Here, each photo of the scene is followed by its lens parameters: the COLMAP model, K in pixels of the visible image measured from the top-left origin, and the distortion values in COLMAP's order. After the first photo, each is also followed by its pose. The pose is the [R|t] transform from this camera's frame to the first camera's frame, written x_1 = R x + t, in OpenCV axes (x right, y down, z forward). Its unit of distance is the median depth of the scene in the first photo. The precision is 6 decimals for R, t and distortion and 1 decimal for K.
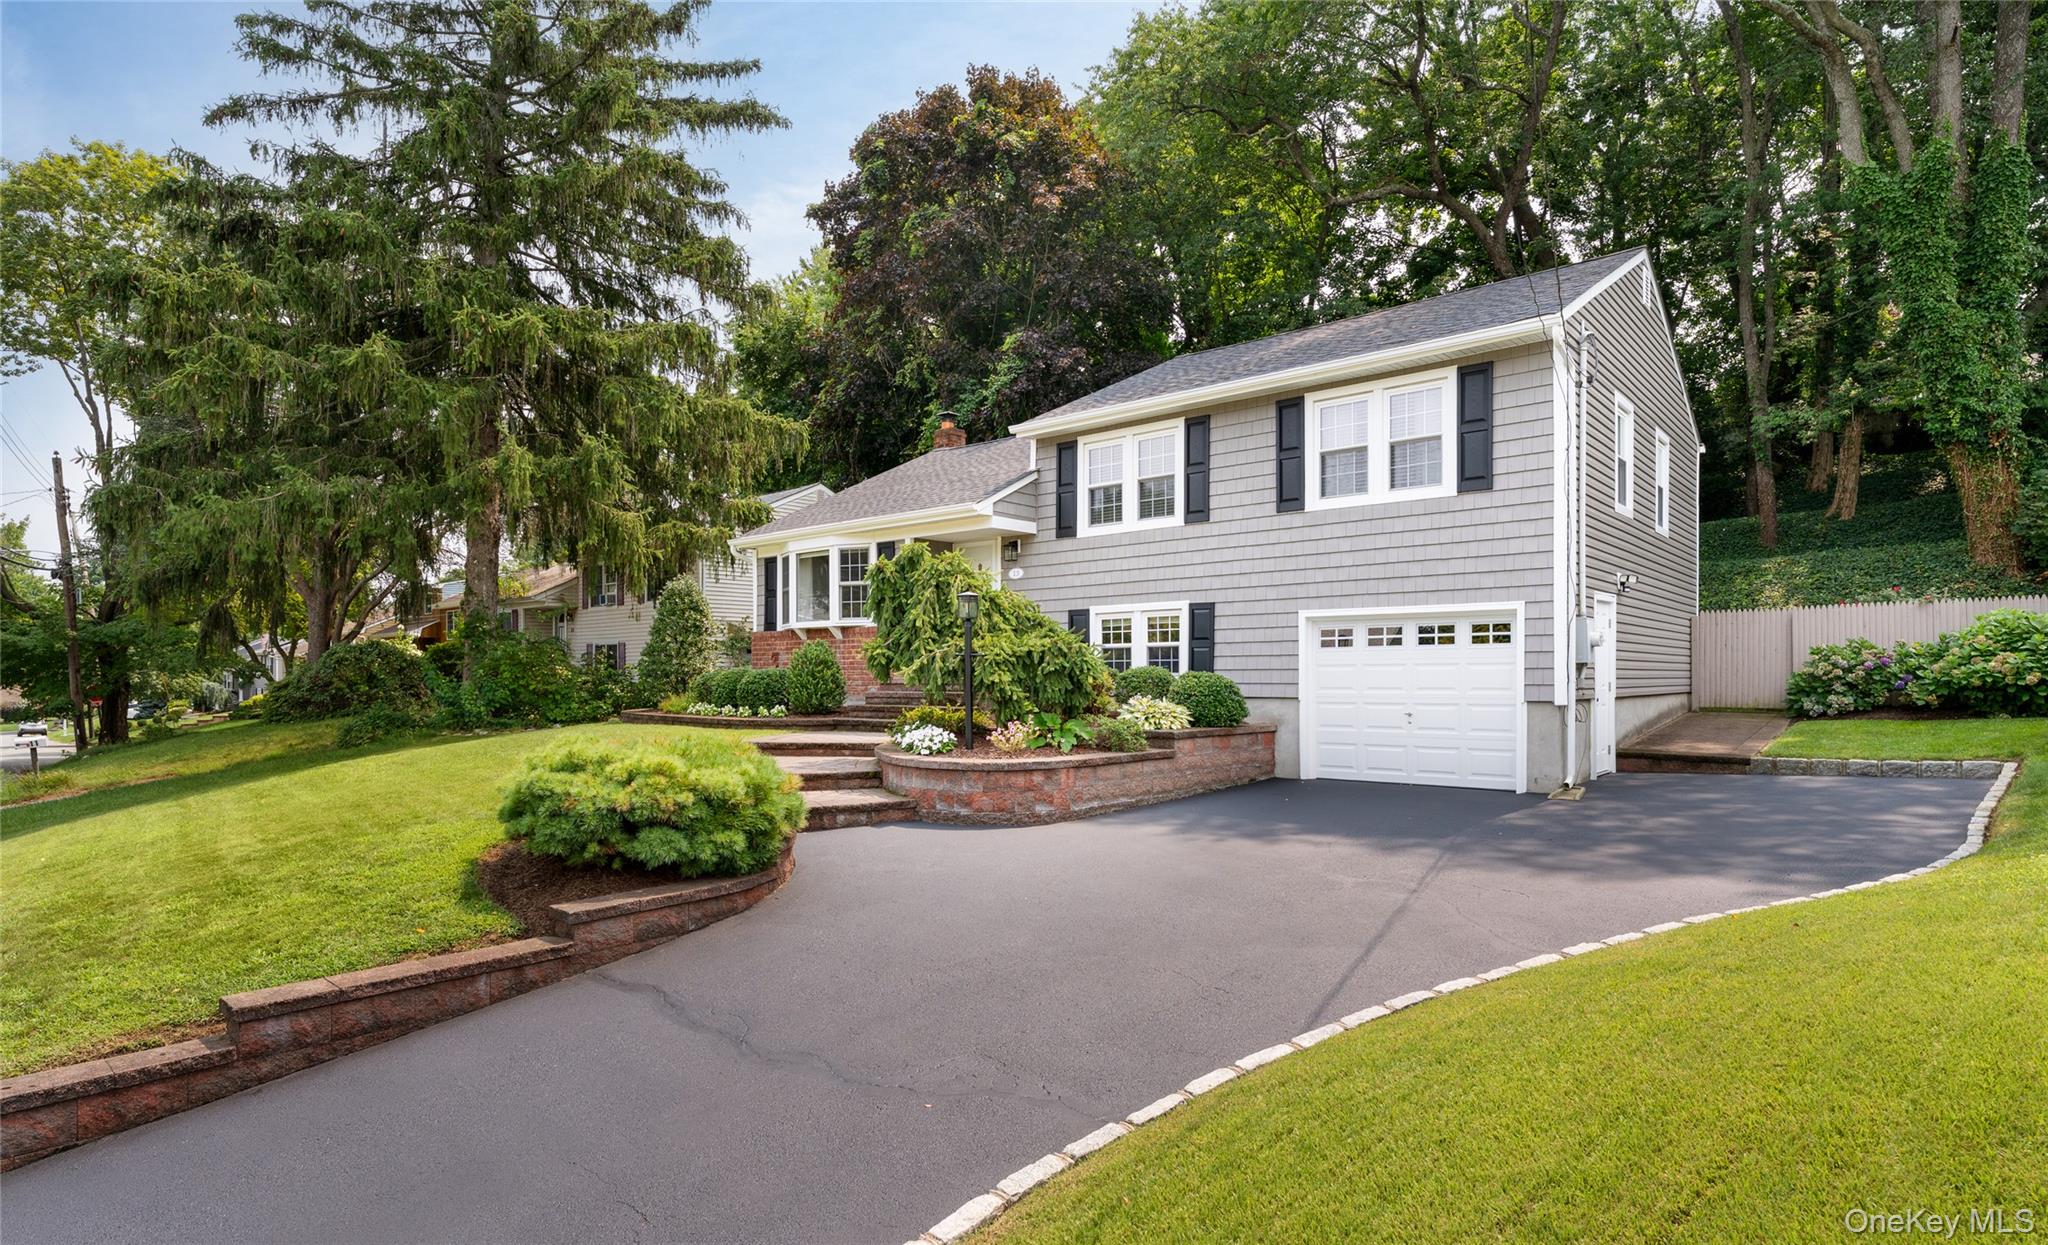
lens RADIAL K [[1069.9, 0, 1015.2], [0, 1069.9, 629.8], [0, 0, 1]] dist [0.000992, 0.000549]
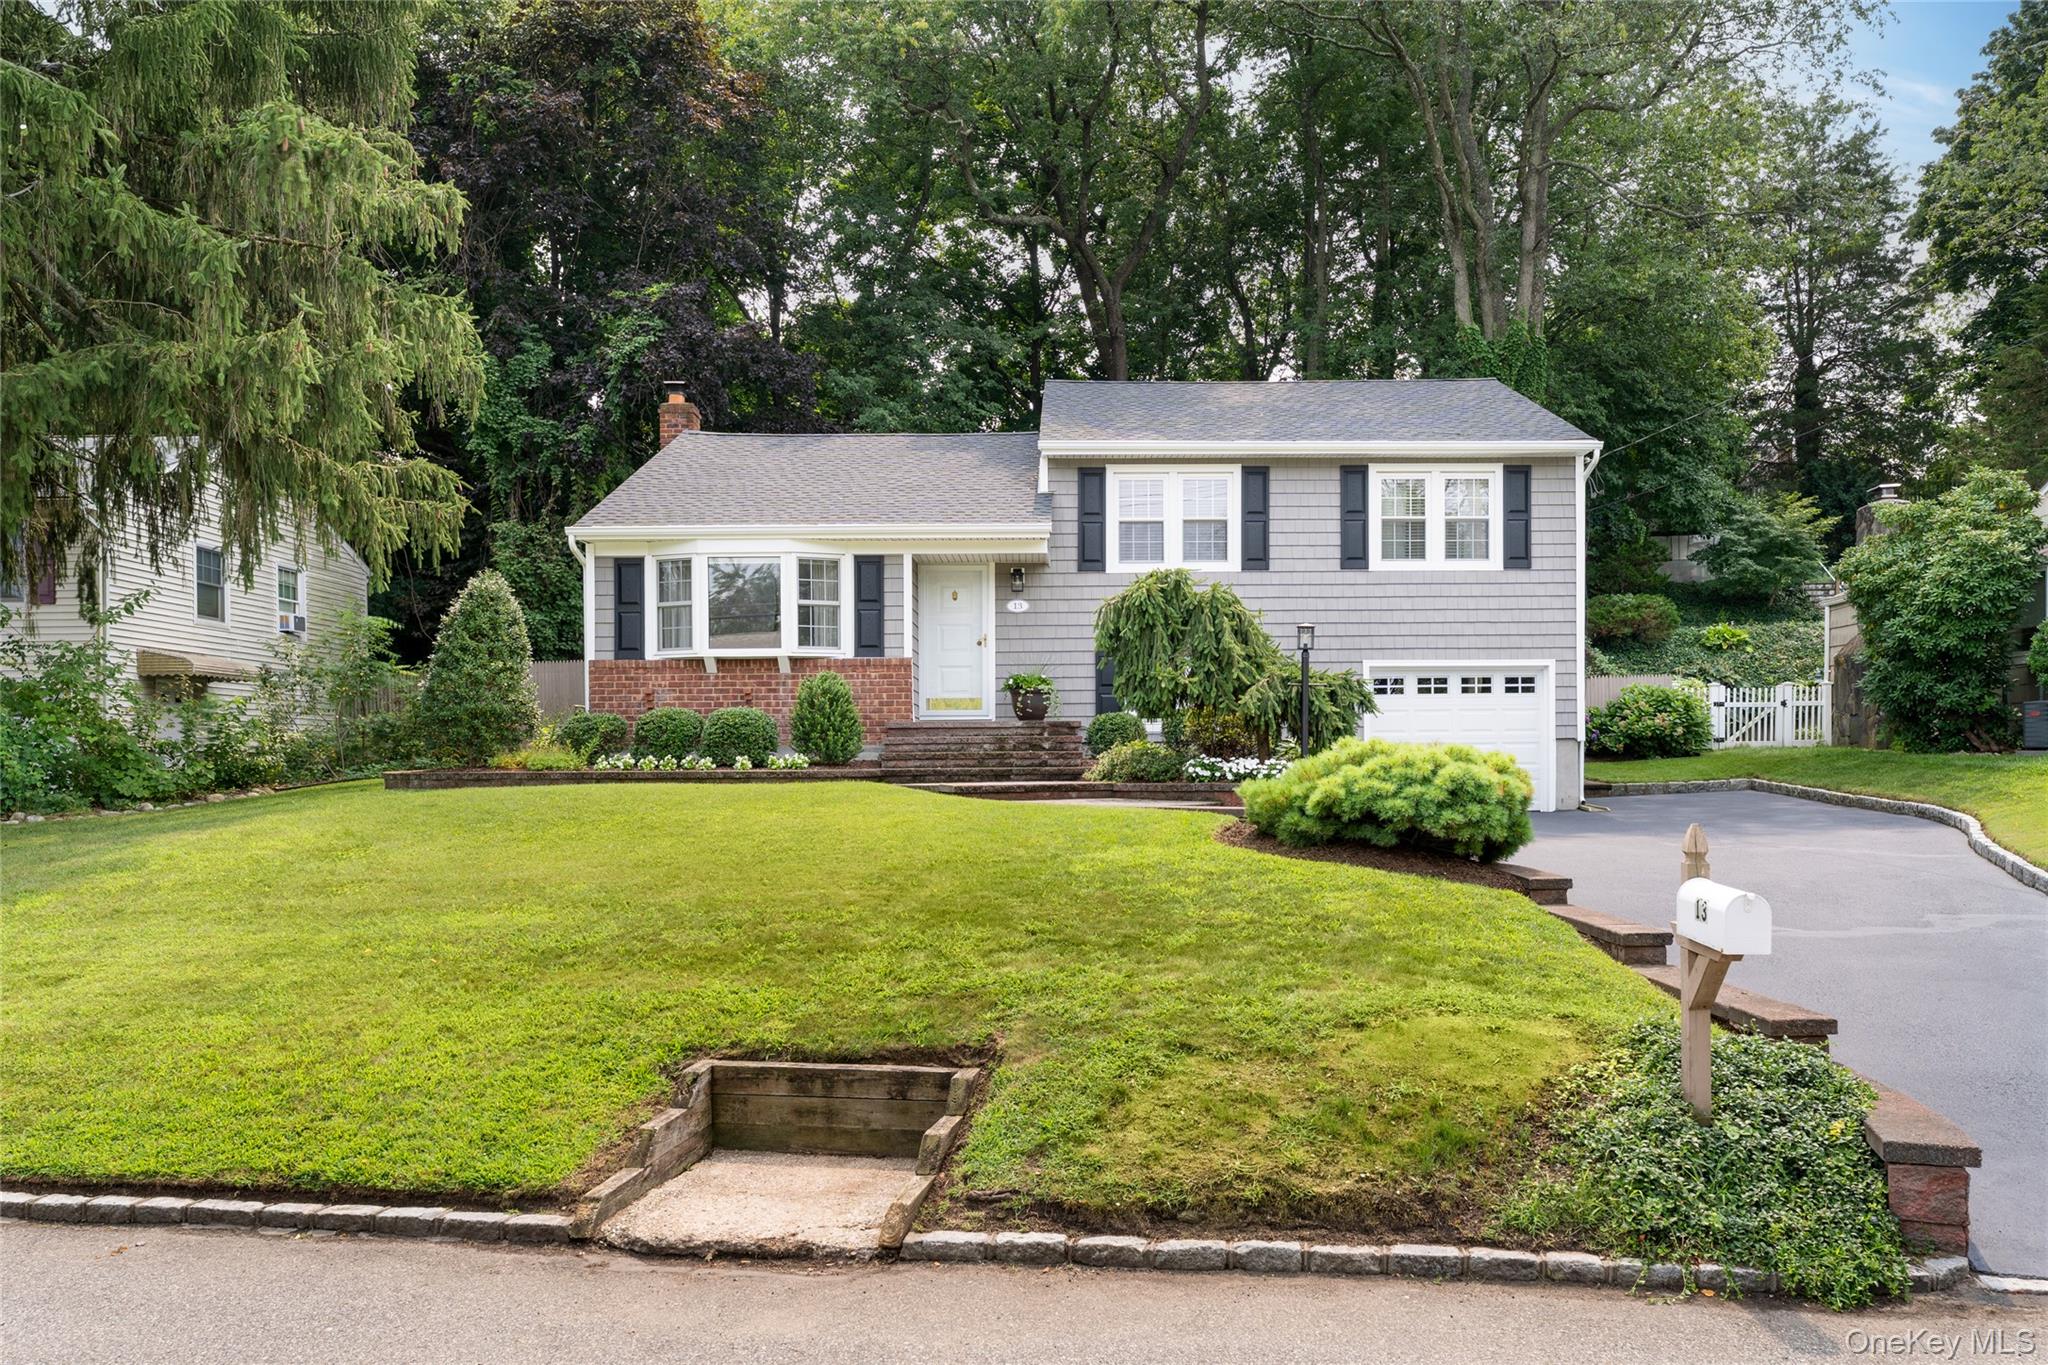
lens RADIAL K [[1417.7, 0, 1096.9], [0, 1417.7, 718.3], [0, 0, 1]] dist [0.006045, 0.002092]
pose [[0.731387, 0.019389, 0.681687, -0.843182], [-0.021854, 0.999749, -0.004989, 0.050010], [-0.681613, -0.011248, 0.731626, 0.111830]]
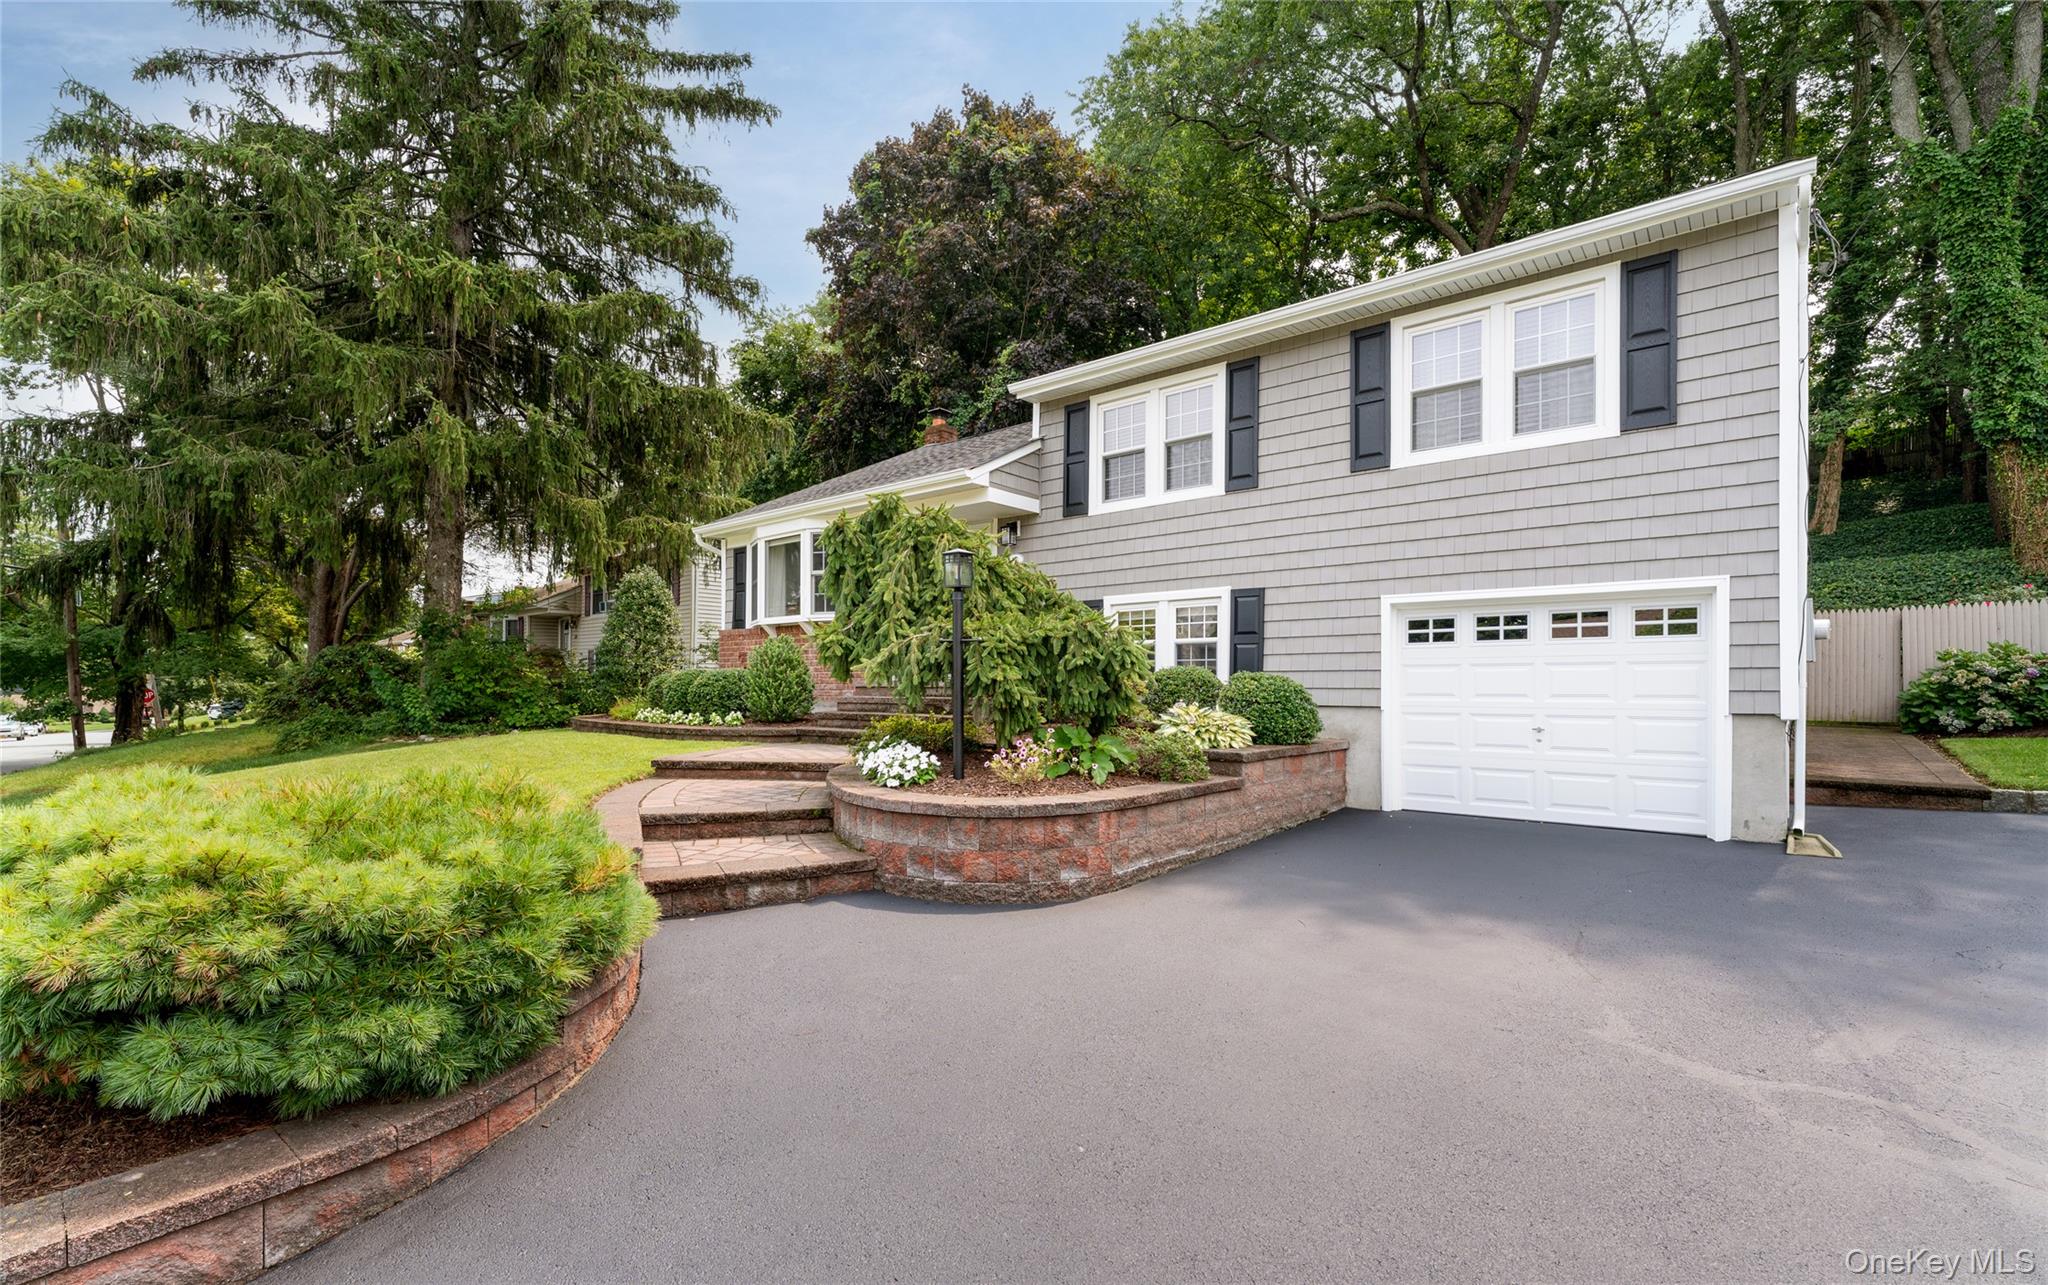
lens RADIAL K [[881.9, 0, 1016.0], [0, 881.9, 654.5], [0, 0, 1]] dist [0.001719, -0.001151]
pose [[0.999760, 0.007860, 0.020467, -0.013787], [-0.007973, 0.999954, 0.005407, 0.021751], [-0.020424, -0.005569, 0.999776, 0.328542]]
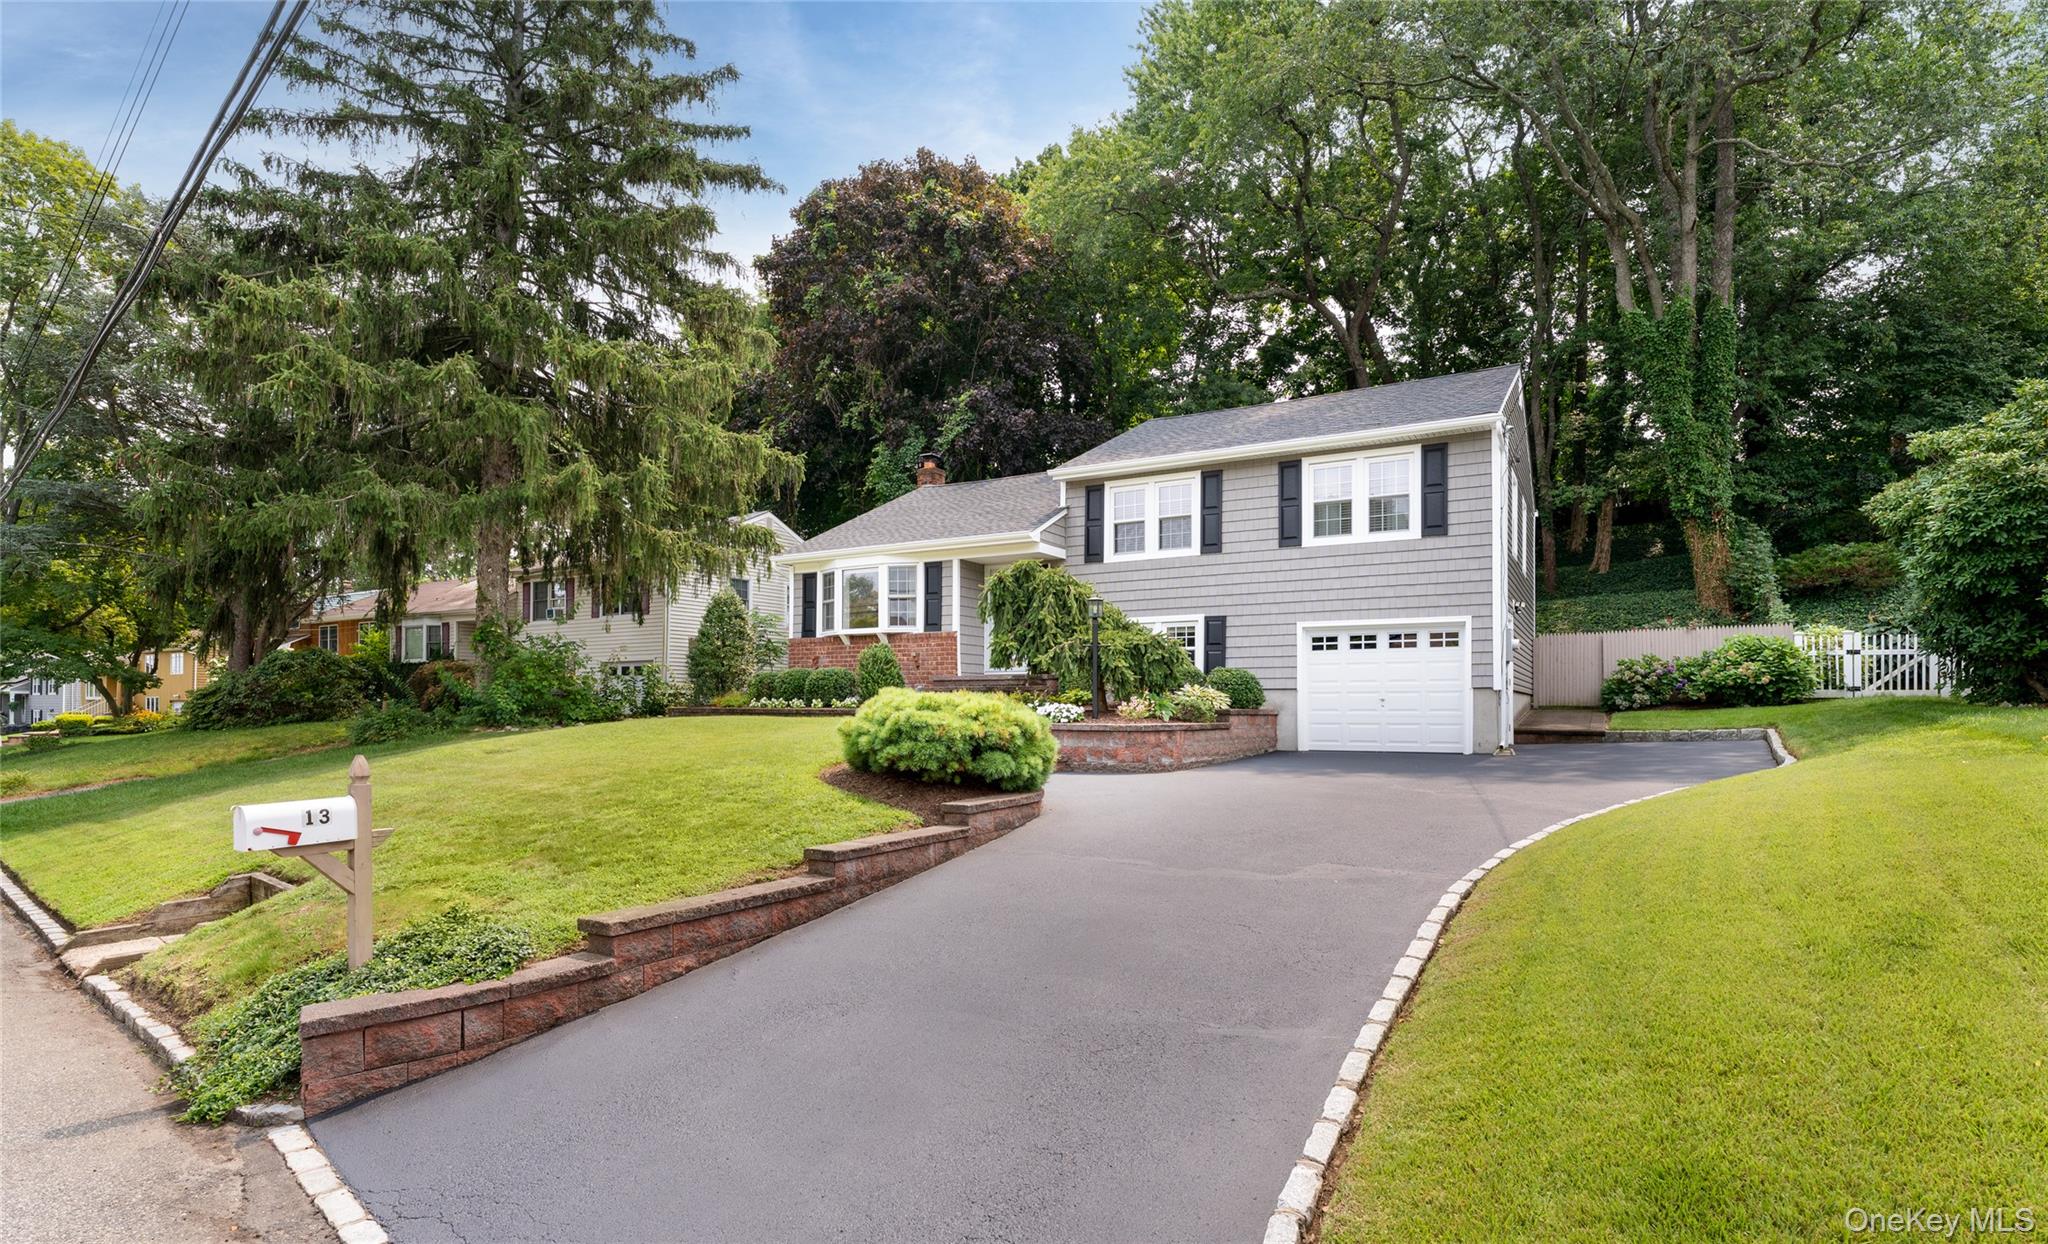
lens RADIAL K [[1021.0, 0, 1037.3], [0, 1021.0, 640.9], [0, 0, 1]] dist [0.002076, 0.001905]
pose [[0.979238, 0.018719, 0.201847, -0.272630], [-0.013791, 0.999572, -0.025792, 0.038080], [-0.202244, 0.022472, 0.979077, -0.146323]]
